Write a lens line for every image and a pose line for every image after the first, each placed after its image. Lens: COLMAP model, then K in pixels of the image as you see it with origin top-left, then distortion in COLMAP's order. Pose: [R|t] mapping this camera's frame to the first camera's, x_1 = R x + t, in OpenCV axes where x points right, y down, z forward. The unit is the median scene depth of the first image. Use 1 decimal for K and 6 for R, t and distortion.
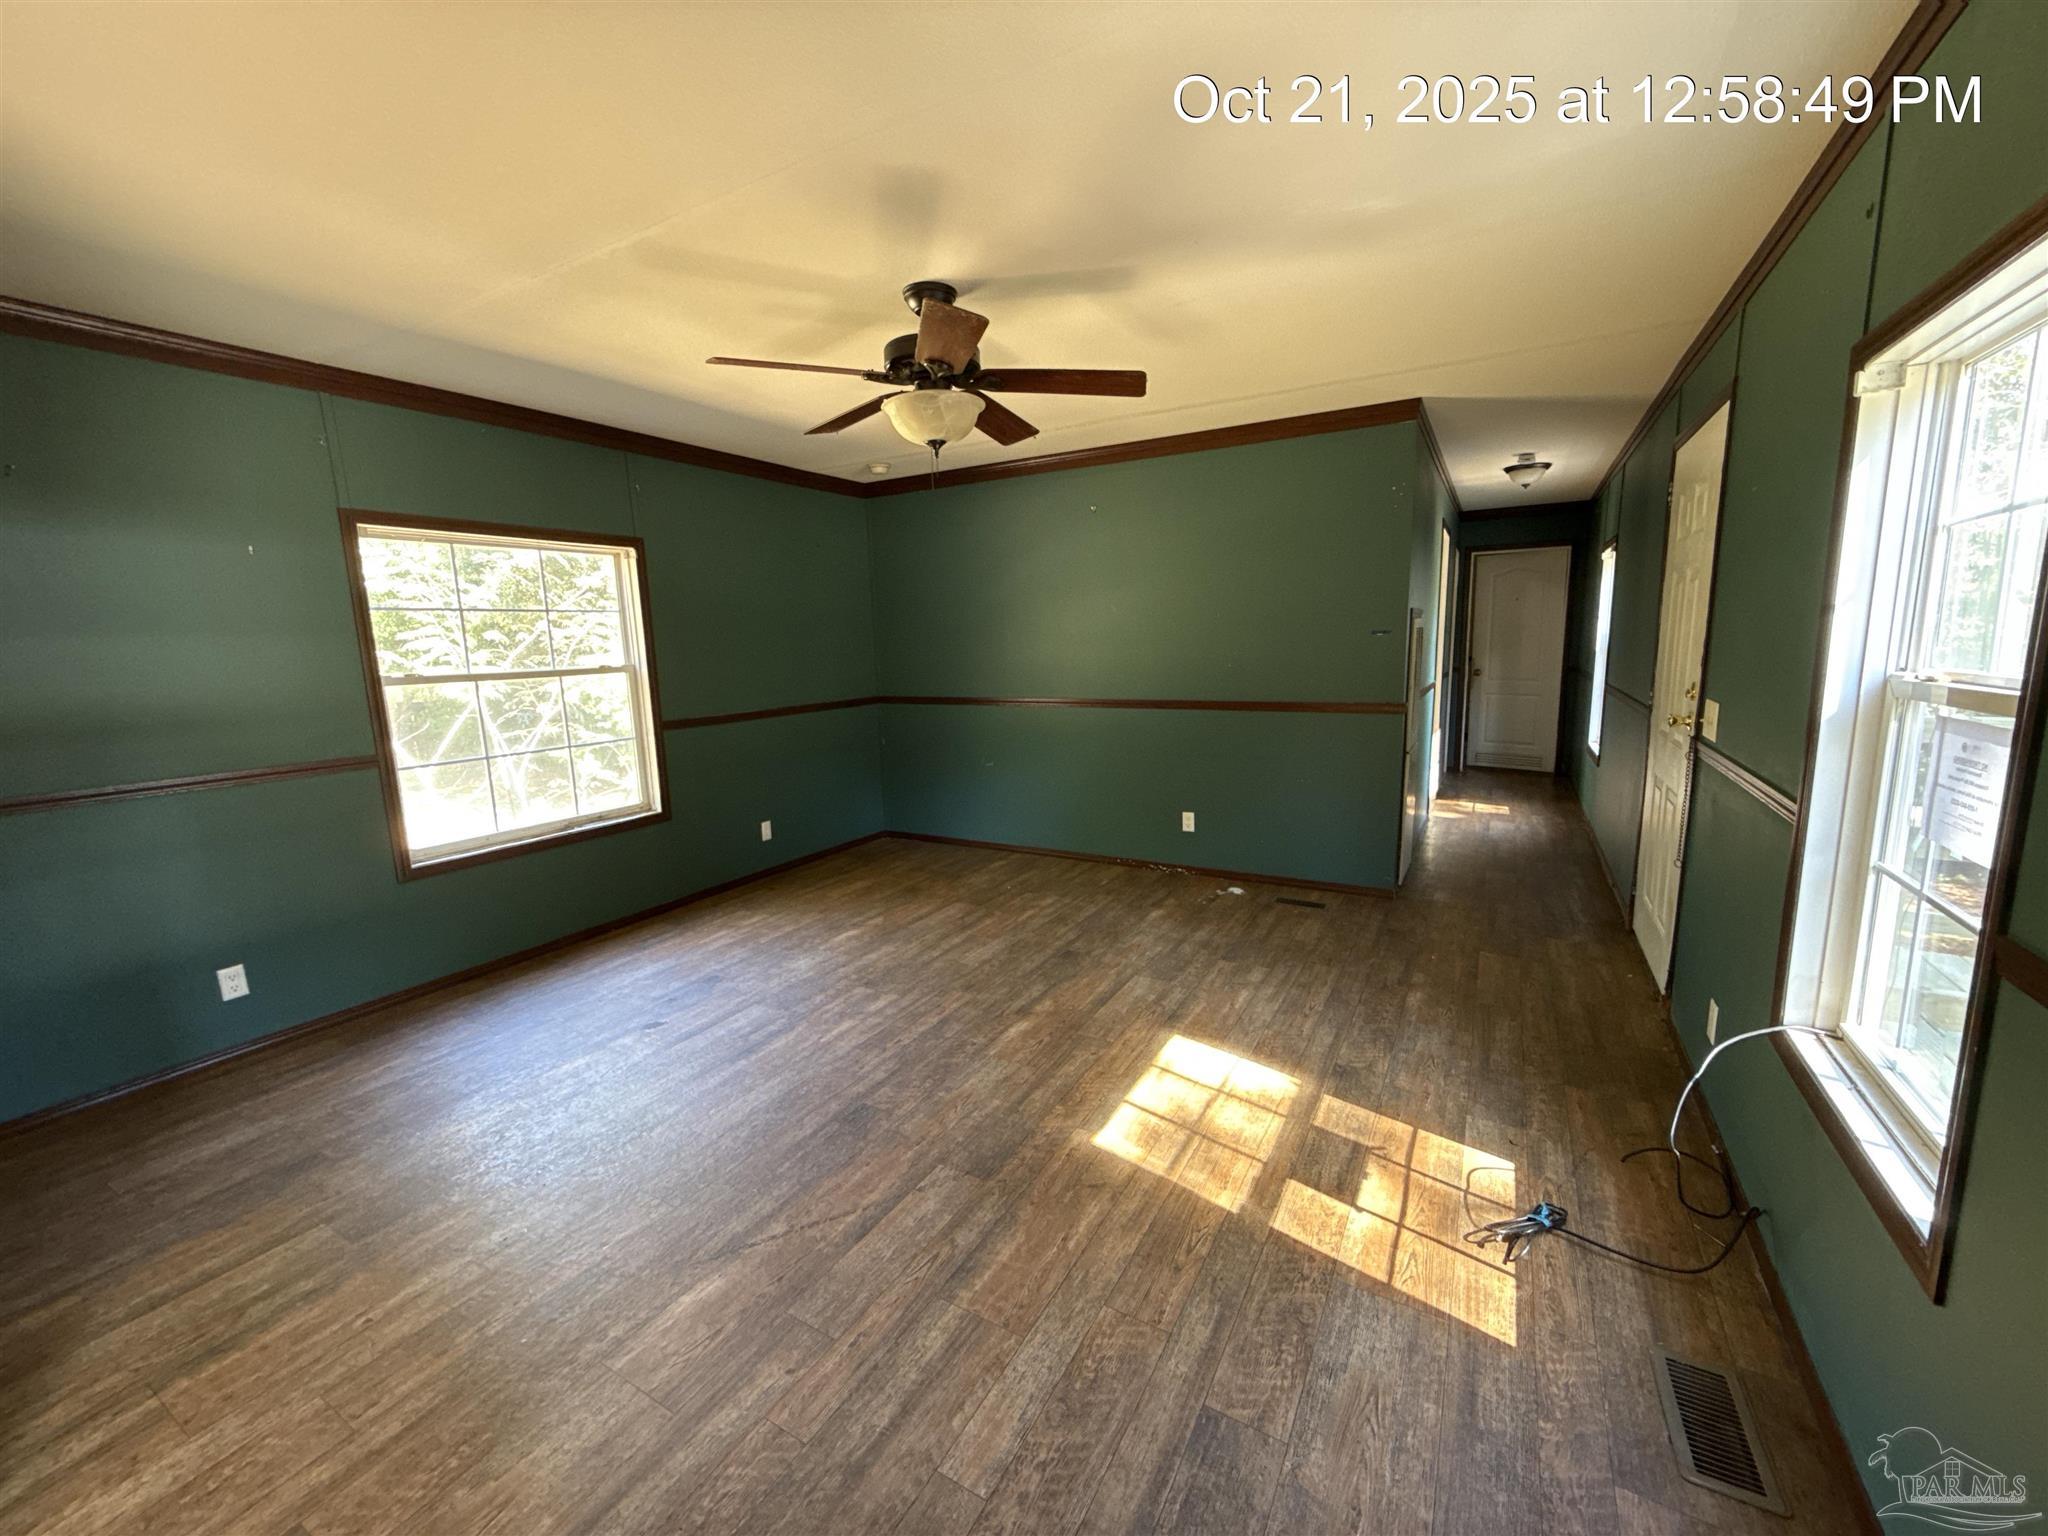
lens RADIAL K [[820.8, 0, 1027.5], [0, 820.8, 768.5], [0, 0, 1]] dist [0.003536, 0.000004]
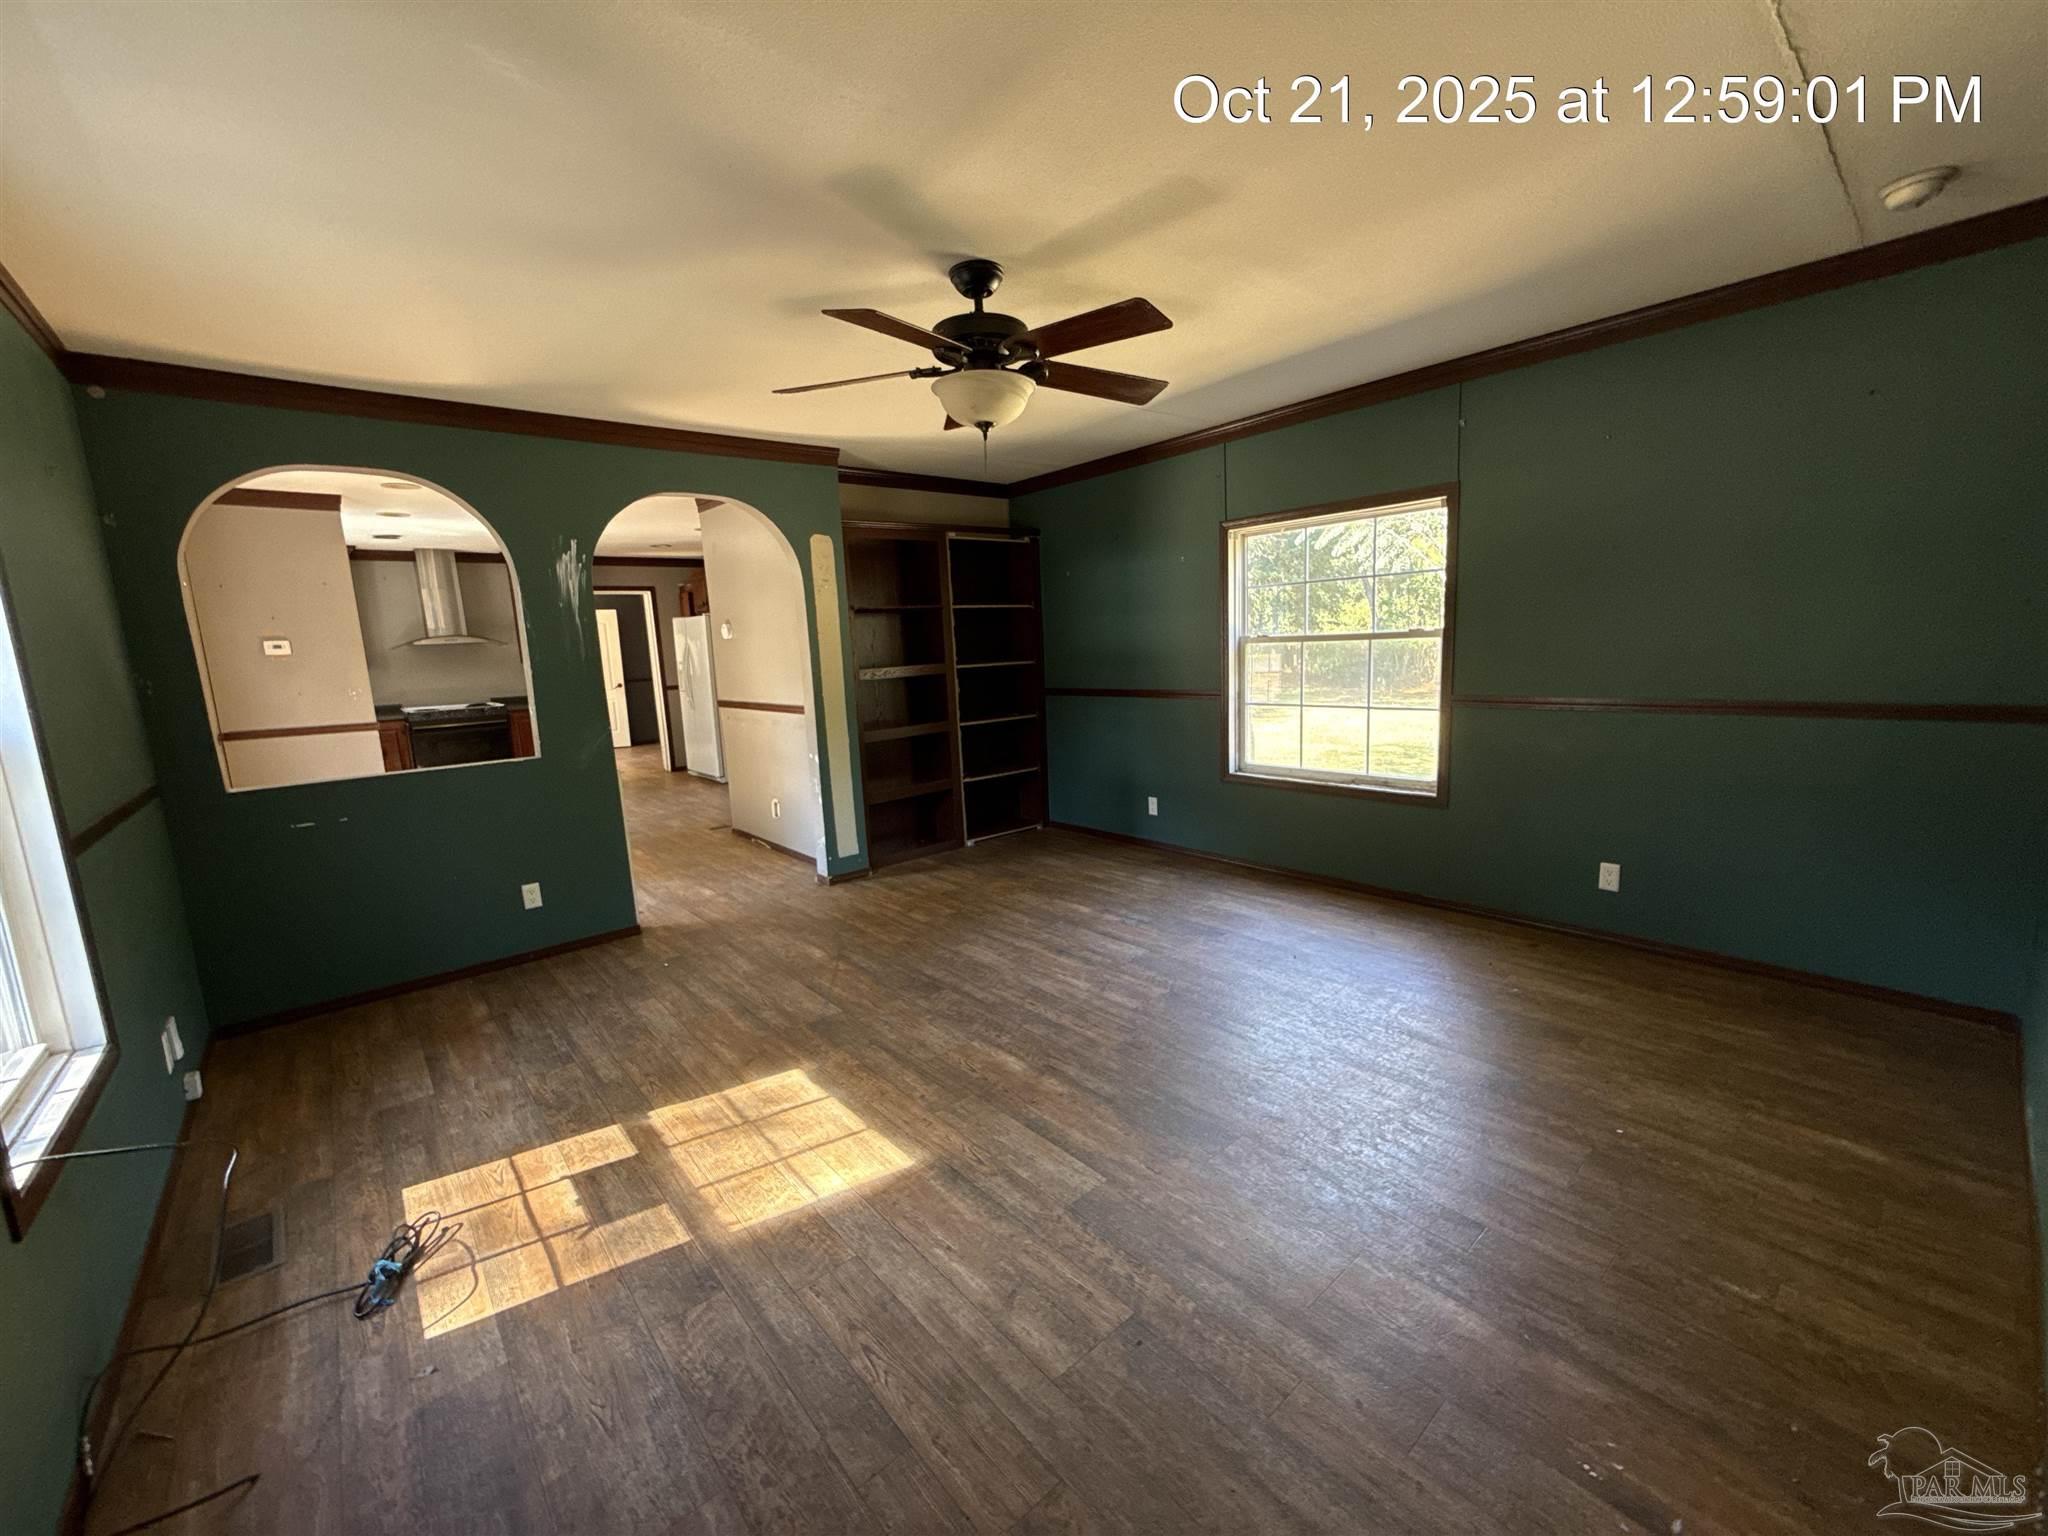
lens RADIAL K [[820.8, 0, 1023.2], [0, 820.8, 770.4], [0, 0, 1]] dist [0.003536, 0.000004]
pose [[-0.335695, 0.187993, -0.923021, 0.950566], [-0.096444, 0.967874, 0.232204, -0.252005], [0.937021, 0.166969, -0.306780, 1.565393]]
